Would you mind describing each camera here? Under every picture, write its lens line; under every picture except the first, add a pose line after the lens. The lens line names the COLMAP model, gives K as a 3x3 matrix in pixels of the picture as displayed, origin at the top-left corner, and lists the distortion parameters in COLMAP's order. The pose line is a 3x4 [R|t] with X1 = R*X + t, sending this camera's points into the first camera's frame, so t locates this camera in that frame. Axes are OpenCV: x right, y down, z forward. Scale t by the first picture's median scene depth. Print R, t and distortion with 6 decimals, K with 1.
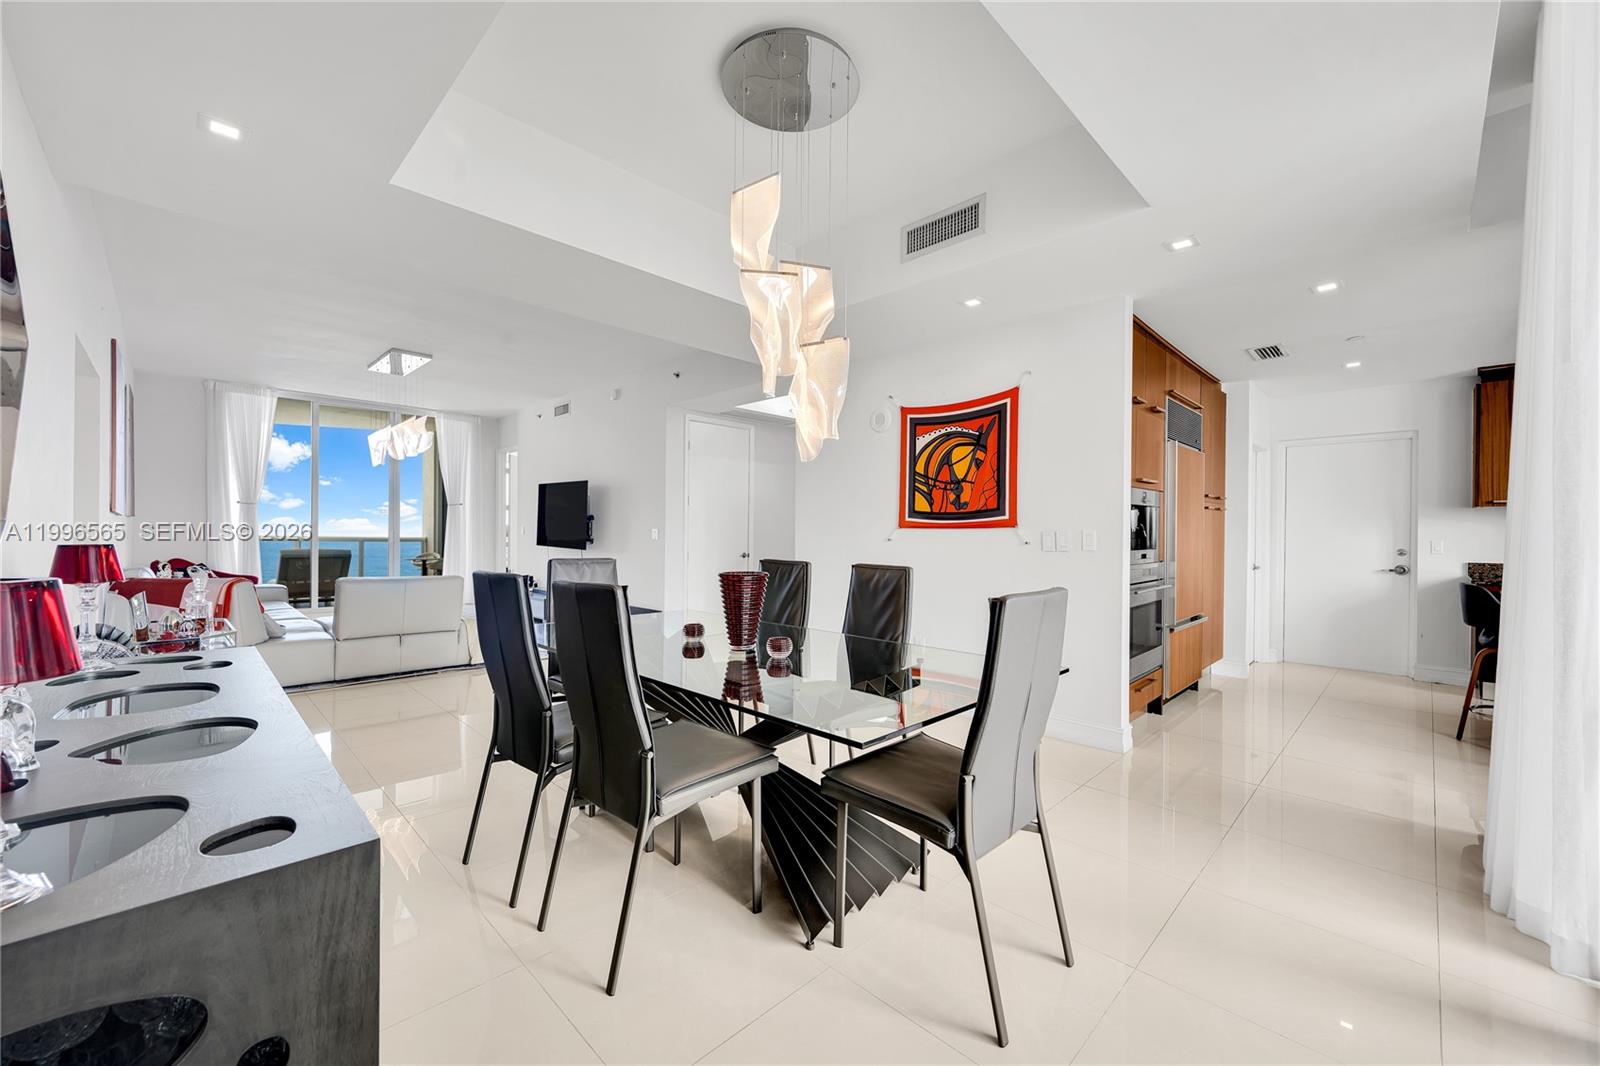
lens RADIAL K [[627.9, 0, 796.9], [0, 627.9, 539.2], [0, 0, 1]] dist [-0.007562, -0.000194]
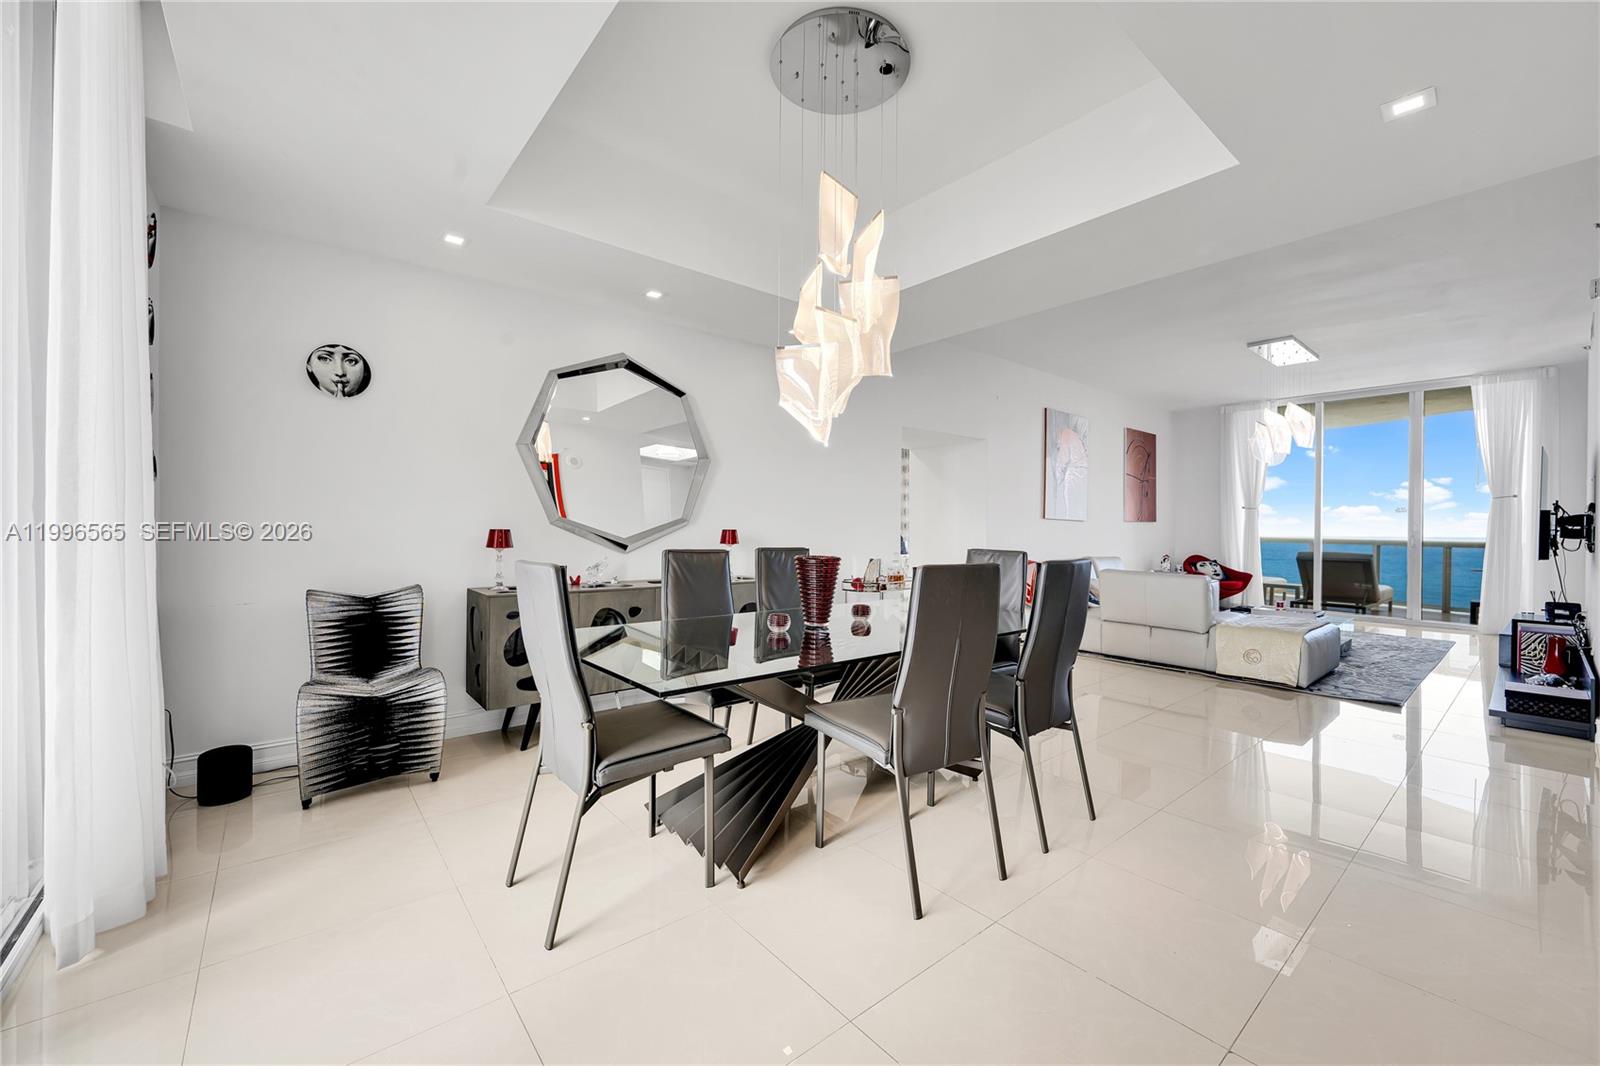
lens RADIAL K [[627.9, 0, 791.9], [0, 627.9, 533.8], [0, 0, 1]] dist [-0.007562, -0.000194]
pose [[-0.098578, -0.003188, -0.995124, 0.317477], [-0.012503, 0.999920, -0.001965, 0.000157], [0.995051, 0.012248, -0.098610, 0.297097]]
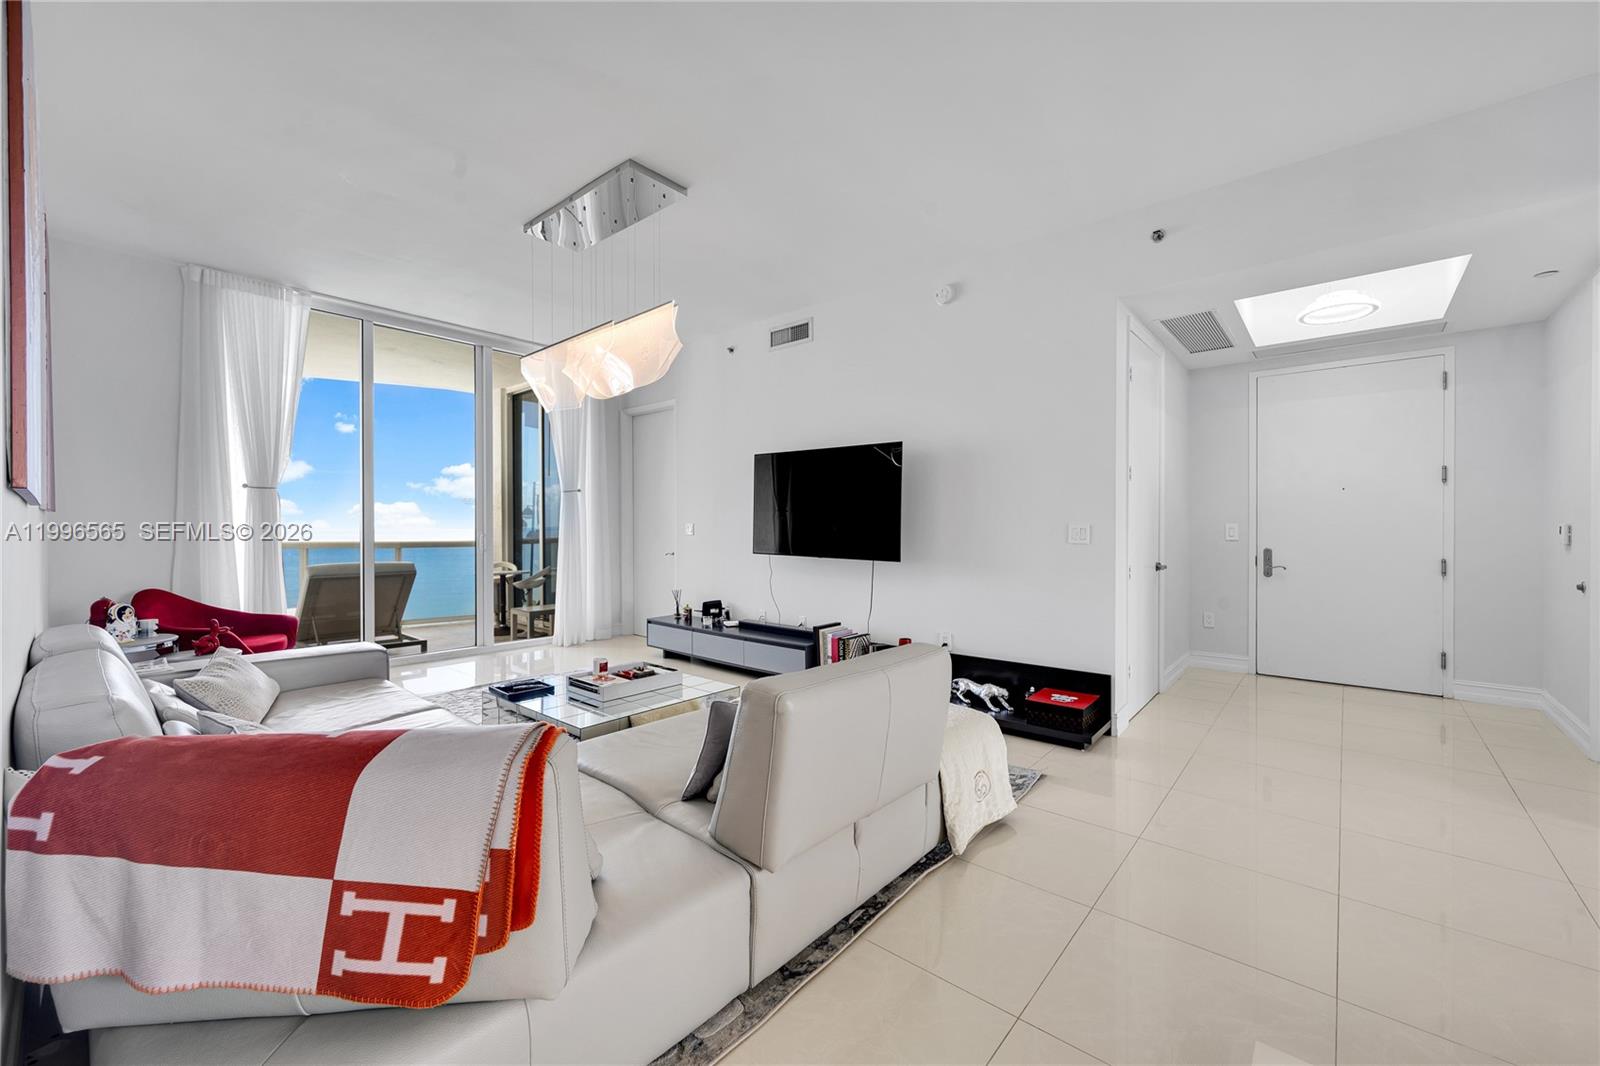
lens RADIAL K [[627.9, 0, 805.2], [0, 627.9, 534.0], [0, 0, 1]] dist [-0.007562, -0.000194]
pose [[0.996727, -0.012835, 0.079815, -0.431483], [0.012176, 0.999888, 0.008739, -0.013799], [-0.079918, -0.007739, 0.996771, 0.389724]]
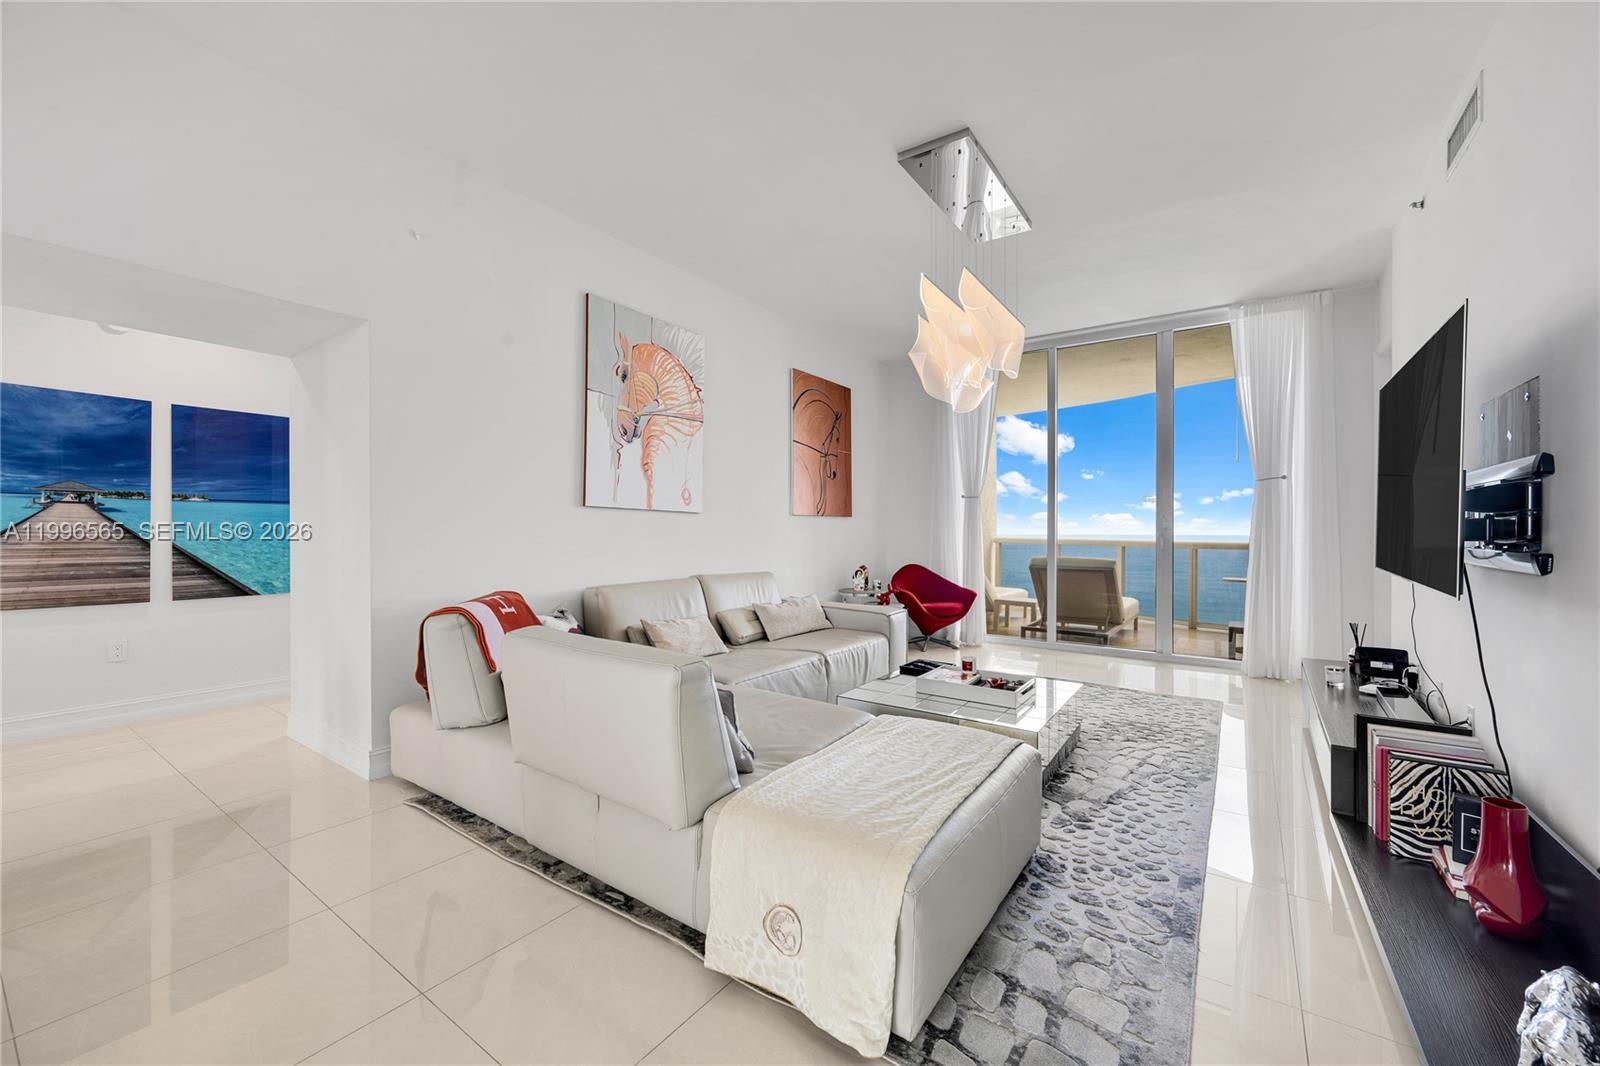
lens RADIAL K [[627.9, 0, 802.6], [0, 627.9, 537.0], [0, 0, 1]] dist [-0.007562, -0.000194]
pose [[0.177758, -0.001238, -0.984073, -0.139557], [-0.004705, 0.999987, -0.002108, -0.005045], [0.984063, 0.005005, 0.177750, 0.654995]]
